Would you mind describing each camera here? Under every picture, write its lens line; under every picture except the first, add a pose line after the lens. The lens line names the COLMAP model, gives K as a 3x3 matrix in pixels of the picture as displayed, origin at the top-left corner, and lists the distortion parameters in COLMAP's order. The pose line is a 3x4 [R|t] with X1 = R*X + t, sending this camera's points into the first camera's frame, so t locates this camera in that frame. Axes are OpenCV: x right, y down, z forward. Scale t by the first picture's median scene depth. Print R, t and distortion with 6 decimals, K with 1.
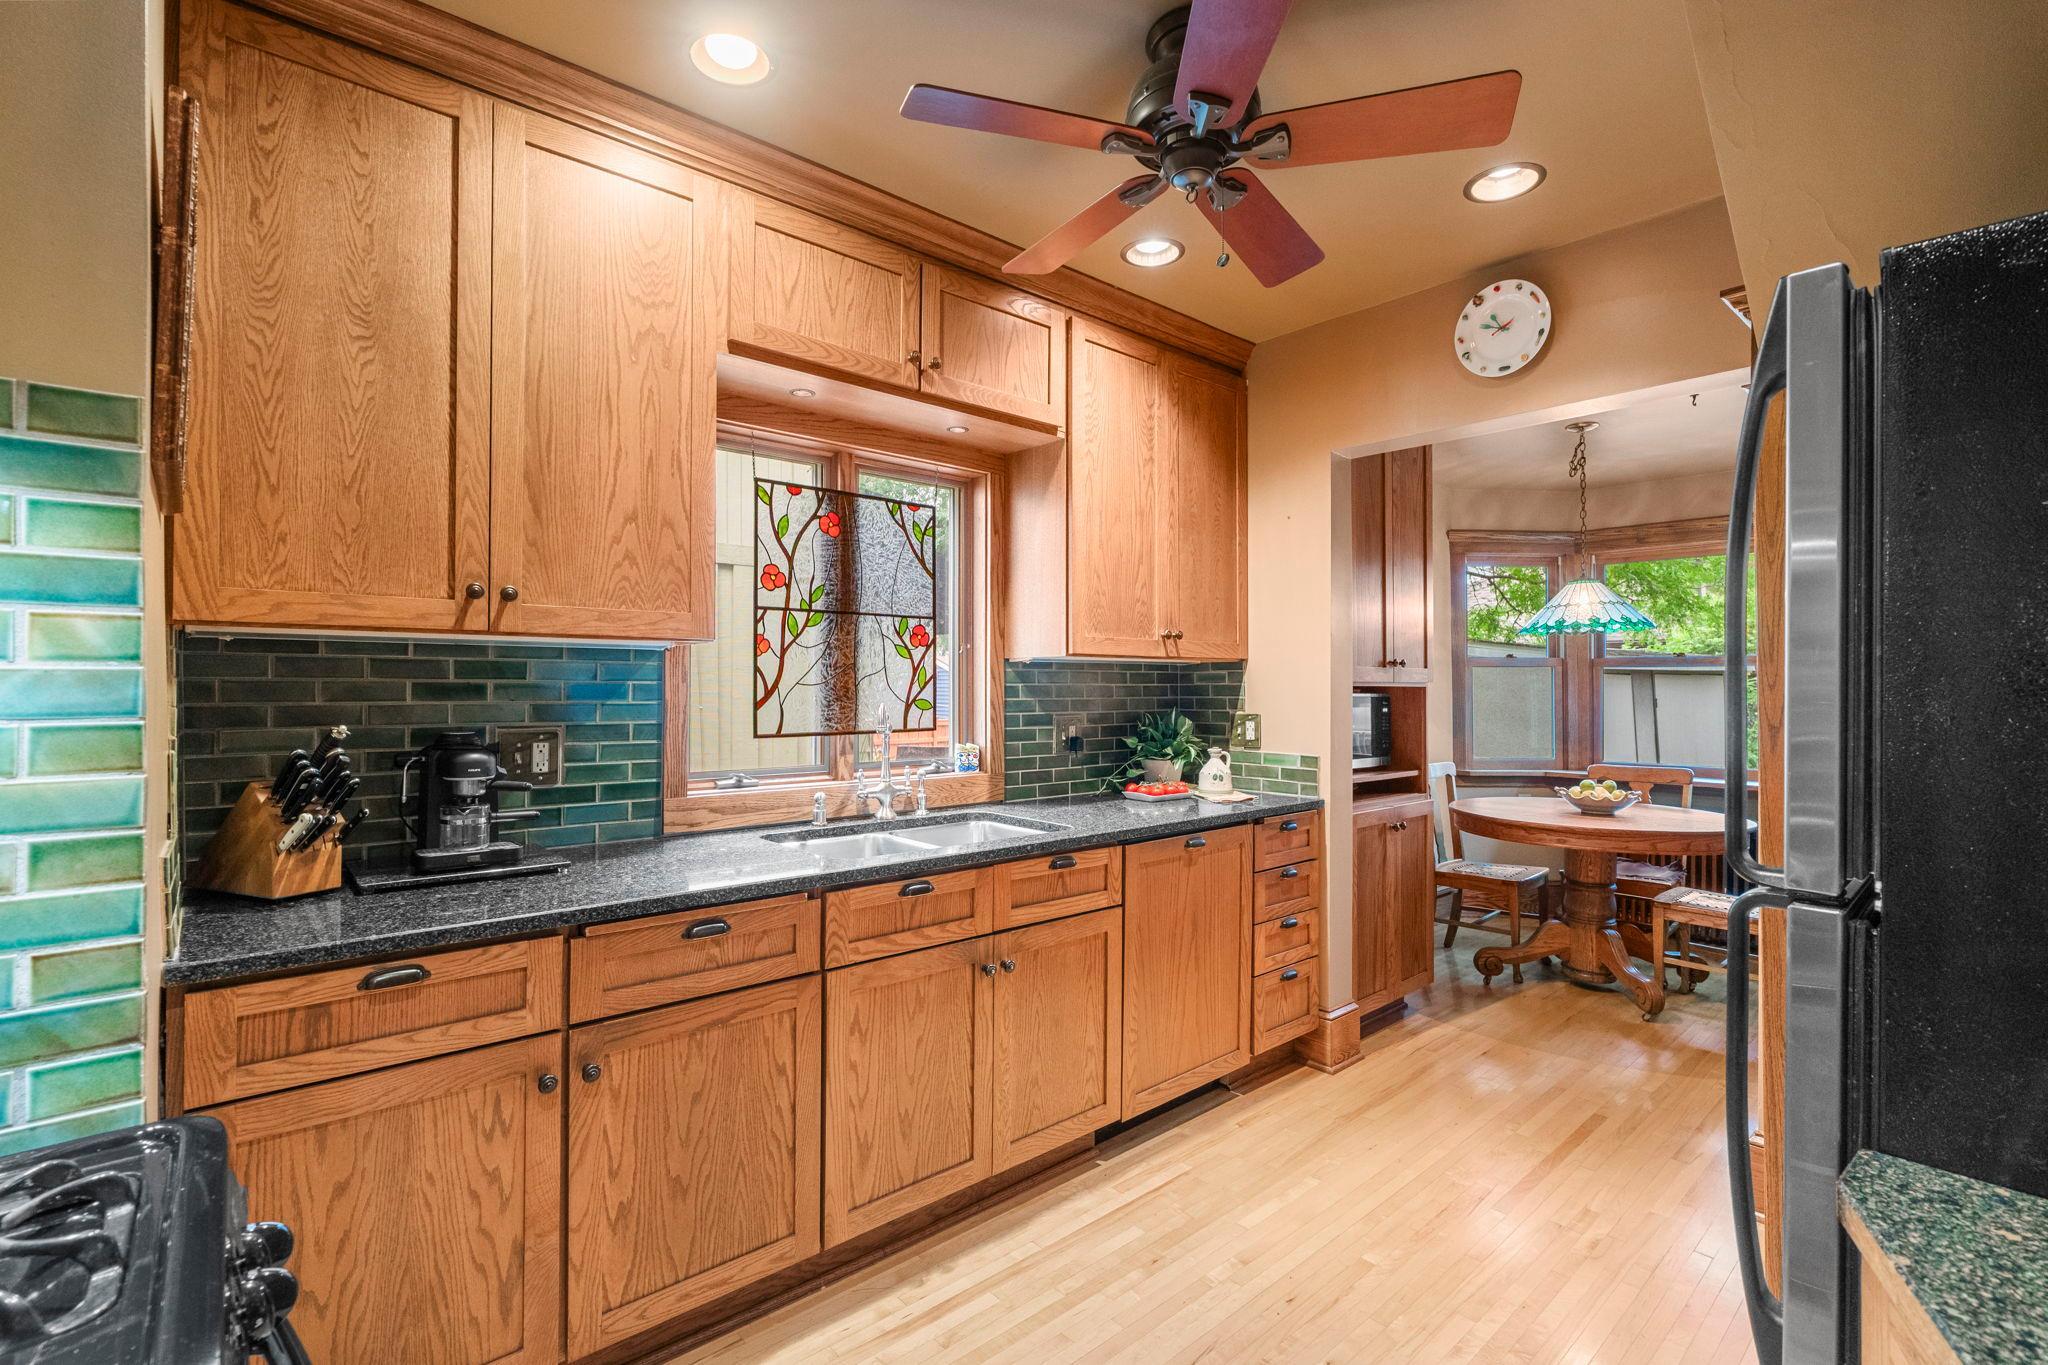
lens RADIAL K [[922.6, 0, 1015.3], [0, 922.6, 673.3], [0, 0, 1]] dist [-0.013056, 0.000864]
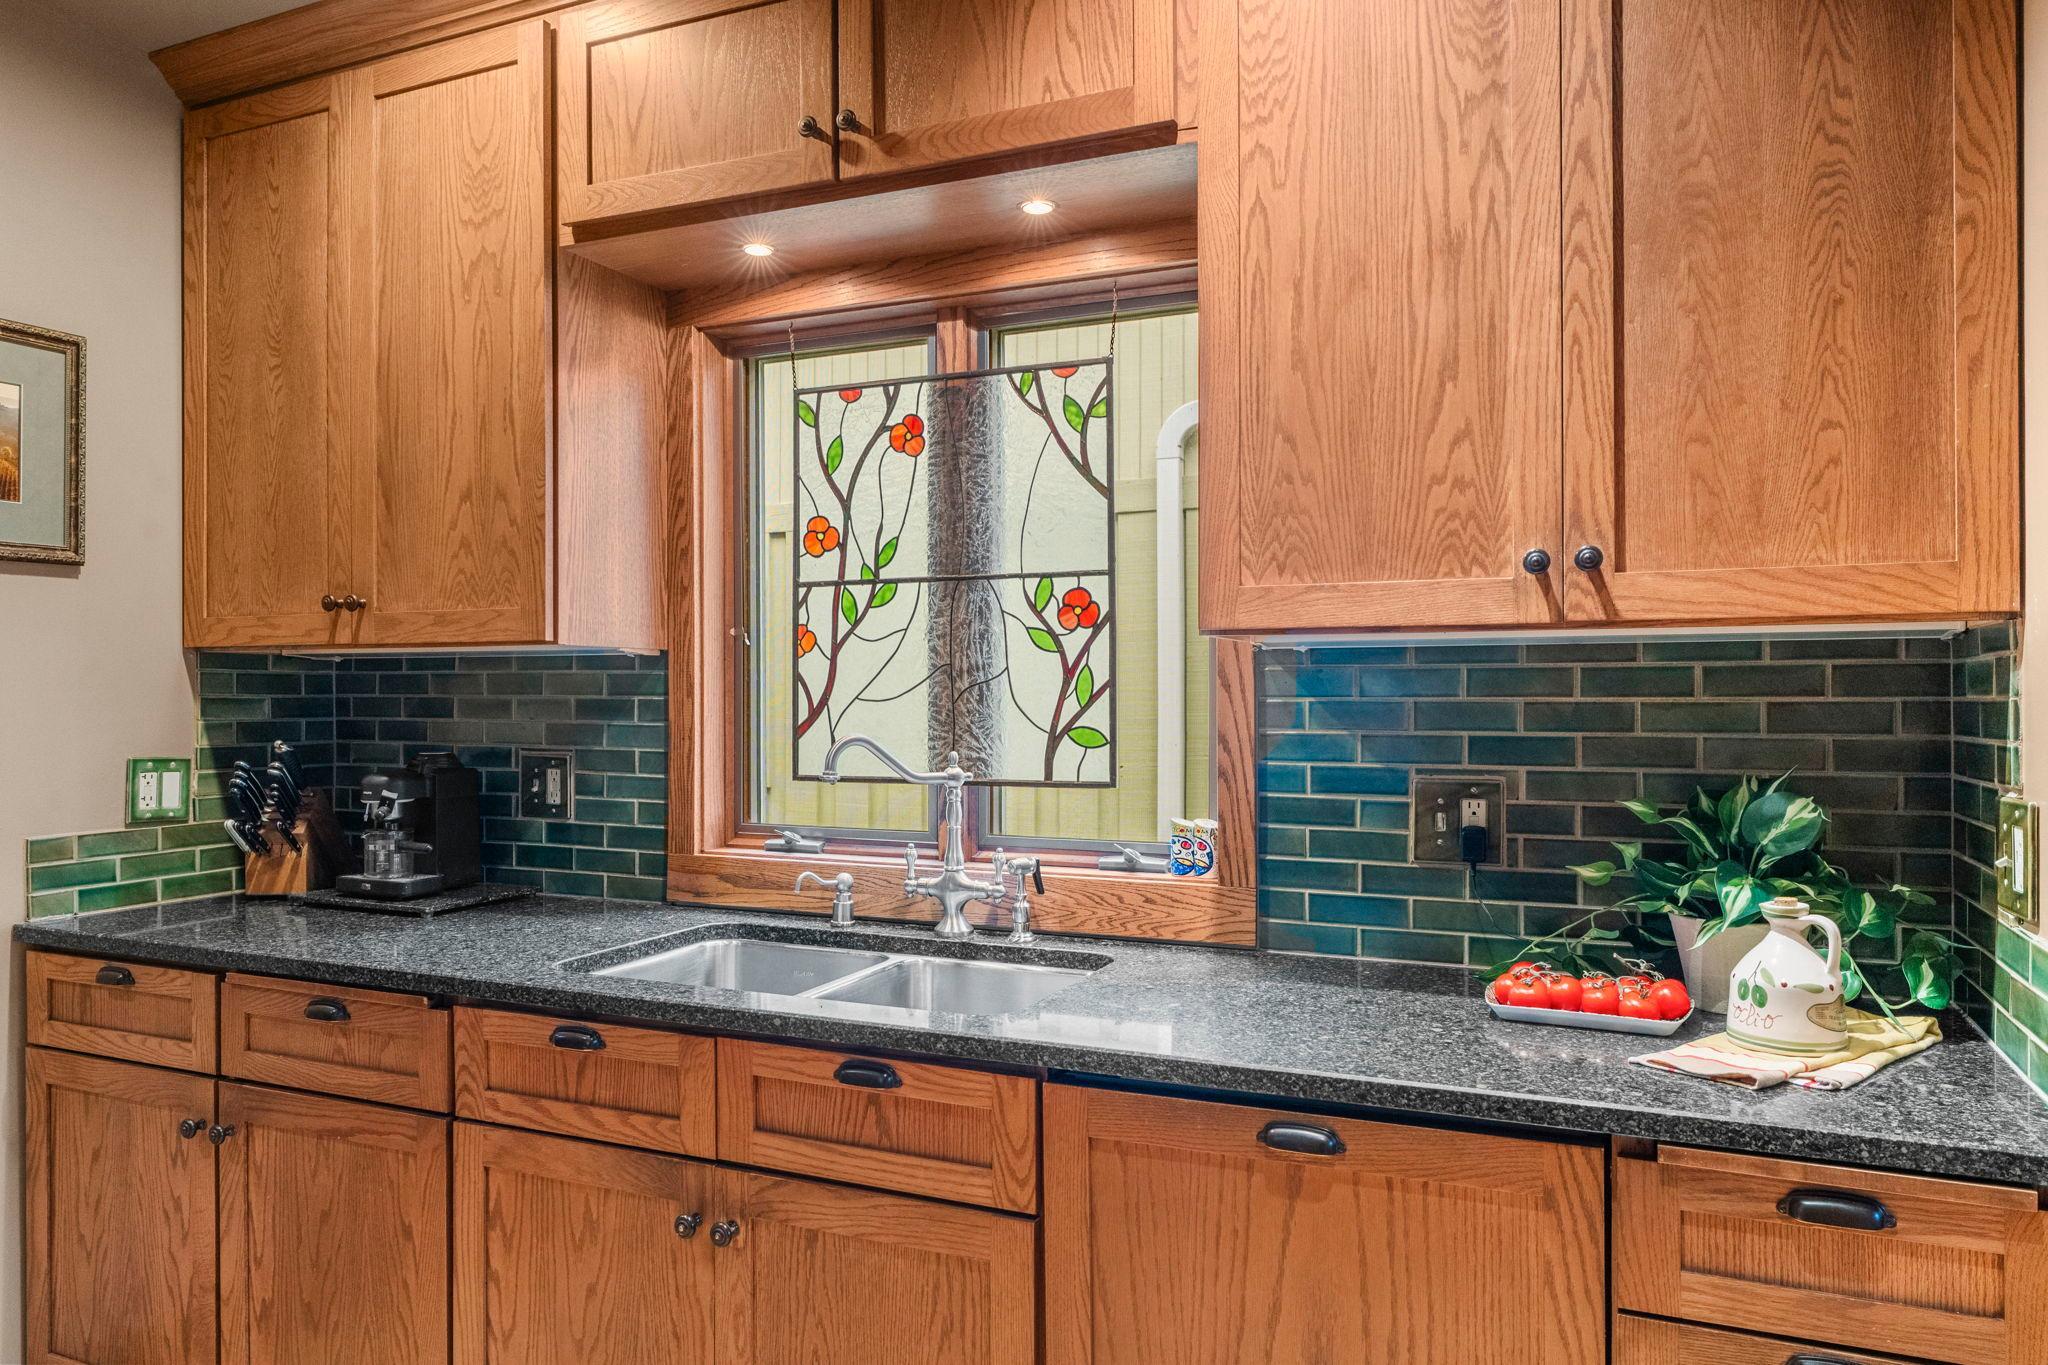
lens RADIAL K [[1372.4, 0, 1017.5], [0, 1372.4, 687.8], [0, 0, 1]] dist [0.001760, -0.002666]
pose [[0.419935, -0.005544, -0.907537, 0.676792], [0.014056, 0.999901, 0.000396, 0.005109], [0.907445, -0.012923, 0.419971, 0.713234]]
